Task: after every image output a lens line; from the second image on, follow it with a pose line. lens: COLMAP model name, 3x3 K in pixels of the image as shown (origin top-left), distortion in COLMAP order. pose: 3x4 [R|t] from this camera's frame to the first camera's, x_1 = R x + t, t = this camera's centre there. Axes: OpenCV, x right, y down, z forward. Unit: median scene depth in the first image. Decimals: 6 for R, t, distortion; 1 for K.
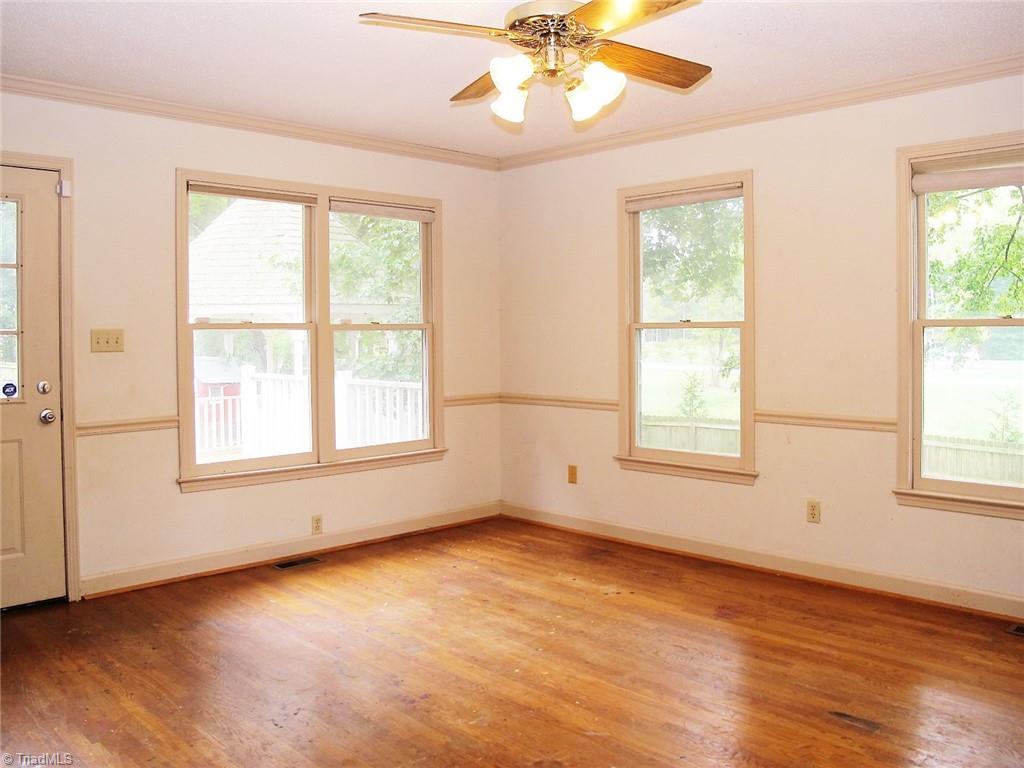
lens RADIAL K [[862.9, 0, 504.9], [0, 862.9, 350.8], [0, 0, 1]] dist [-0.143499, 0.113303]
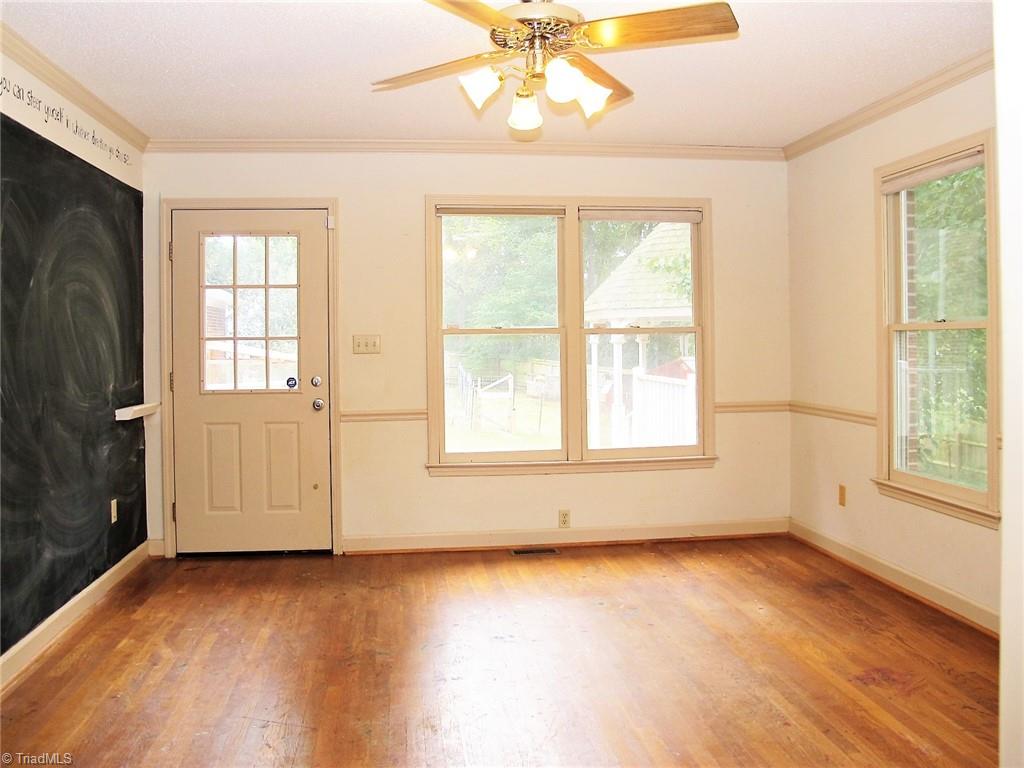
lens RADIAL K [[862.9, 0, 504.9], [0, 862.9, 350.8], [0, 0, 1]] dist [-0.143499, 0.113303]
pose [[0.797914, 0.005014, -0.602750, 0.350911], [-0.005999, 0.999982, 0.000377, -0.003697], [0.602741, 0.003315, 0.797930, 0.105772]]
